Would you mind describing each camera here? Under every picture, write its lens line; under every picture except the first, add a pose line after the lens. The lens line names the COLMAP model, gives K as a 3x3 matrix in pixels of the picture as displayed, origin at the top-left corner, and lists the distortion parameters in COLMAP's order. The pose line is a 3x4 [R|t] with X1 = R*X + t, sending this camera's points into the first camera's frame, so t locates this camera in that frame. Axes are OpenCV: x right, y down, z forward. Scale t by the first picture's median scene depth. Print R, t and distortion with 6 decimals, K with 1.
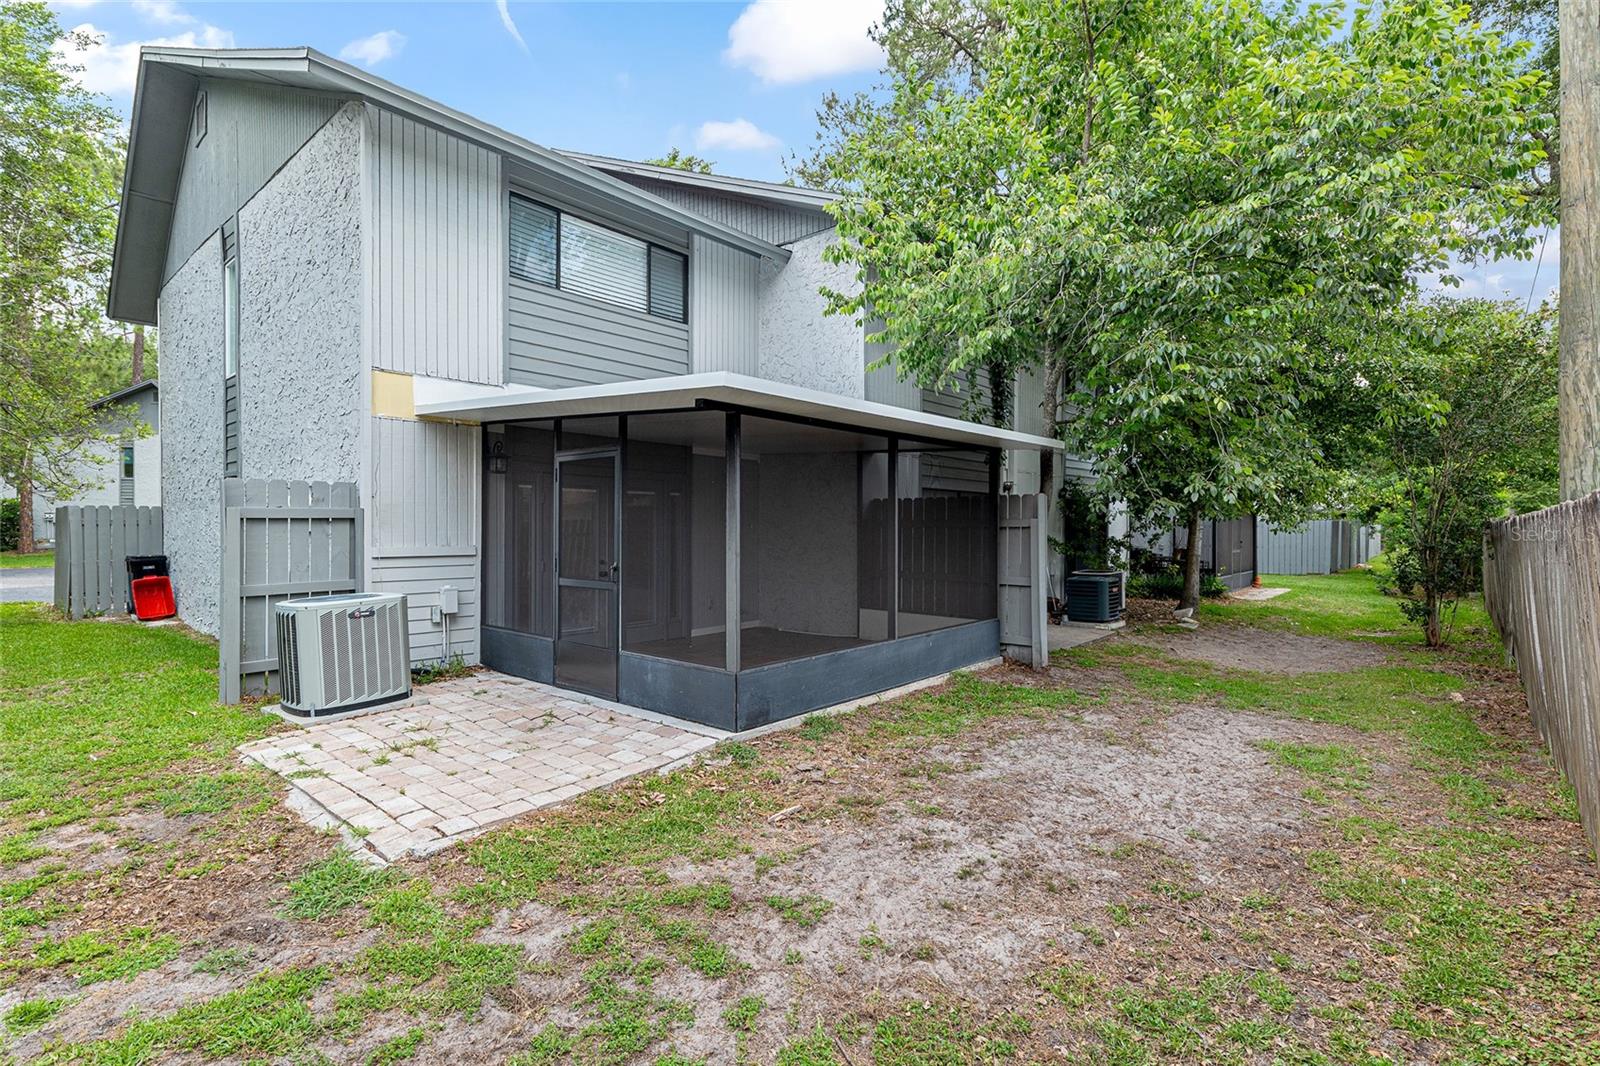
lens RADIAL K [[753.0, 0, 794.2], [0, 753.0, 530.8], [0, 0, 1]] dist [0.002049, -0.000061]
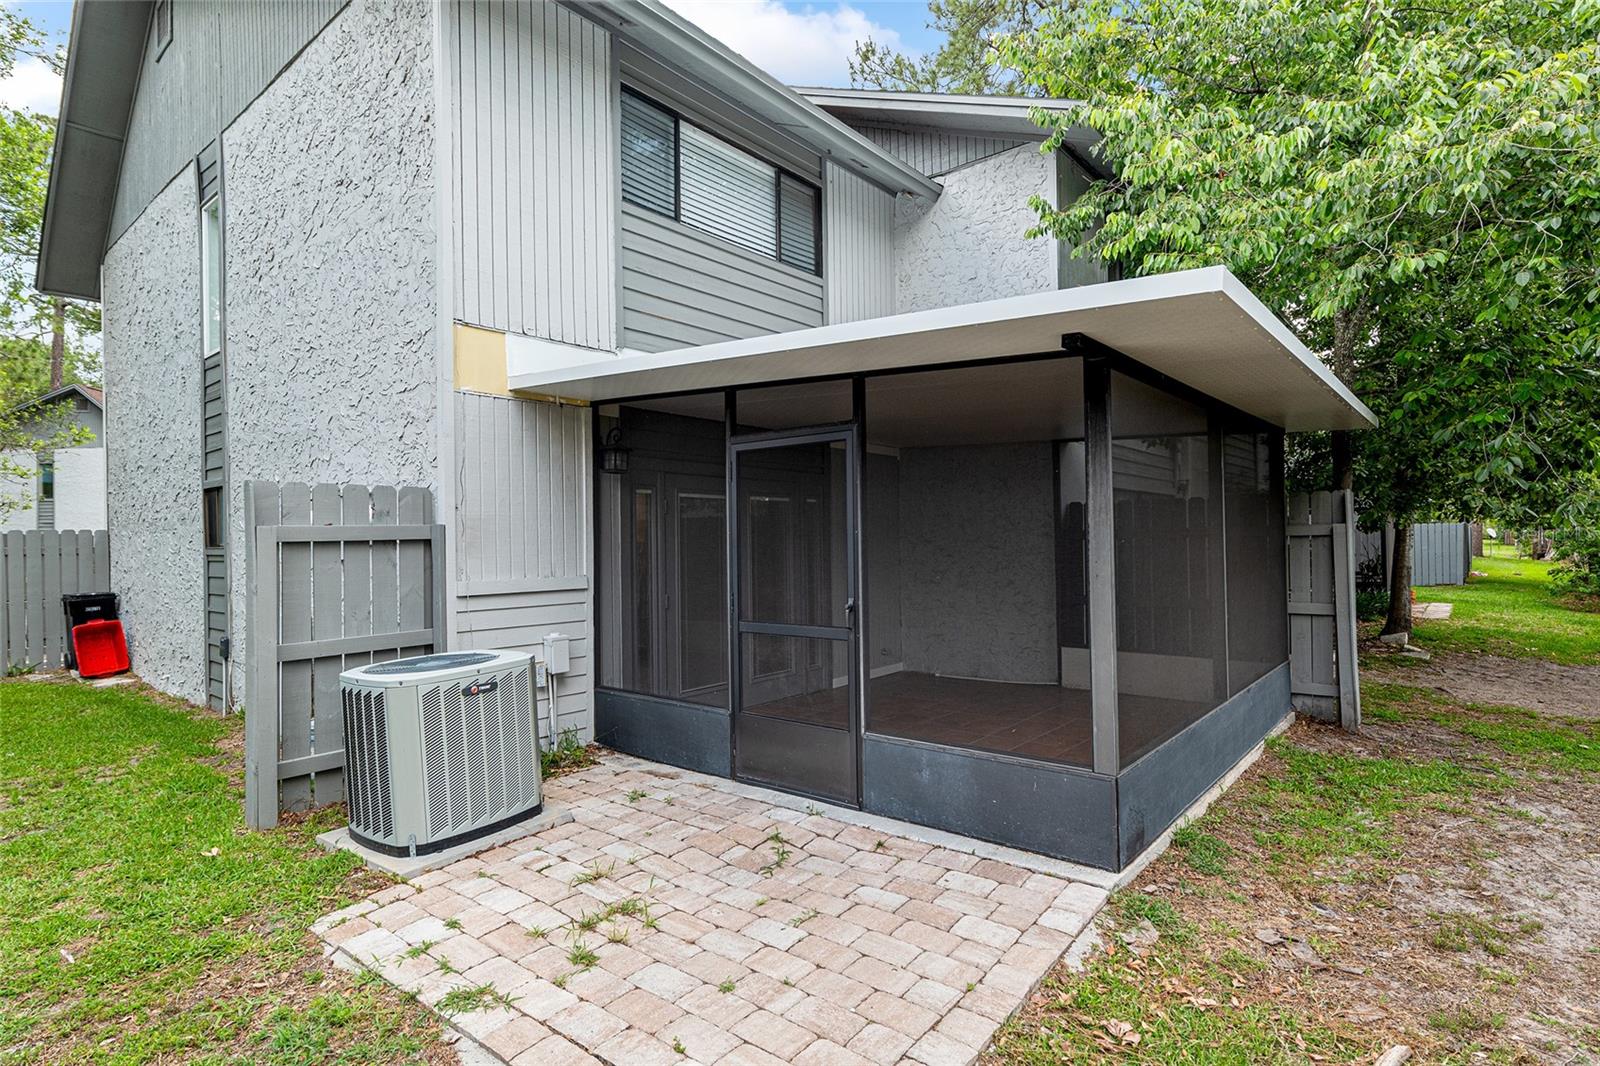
lens RADIAL K [[827.9, 0, 809.8], [0, 827.9, 533.7], [0, 0, 1]] dist [0.003268, -0.000873]
pose [[0.999545, -0.018129, 0.024127, -0.235644], [0.018487, 0.999721, -0.014720, -0.004031], [-0.023854, 0.015160, 0.999601, 0.219659]]
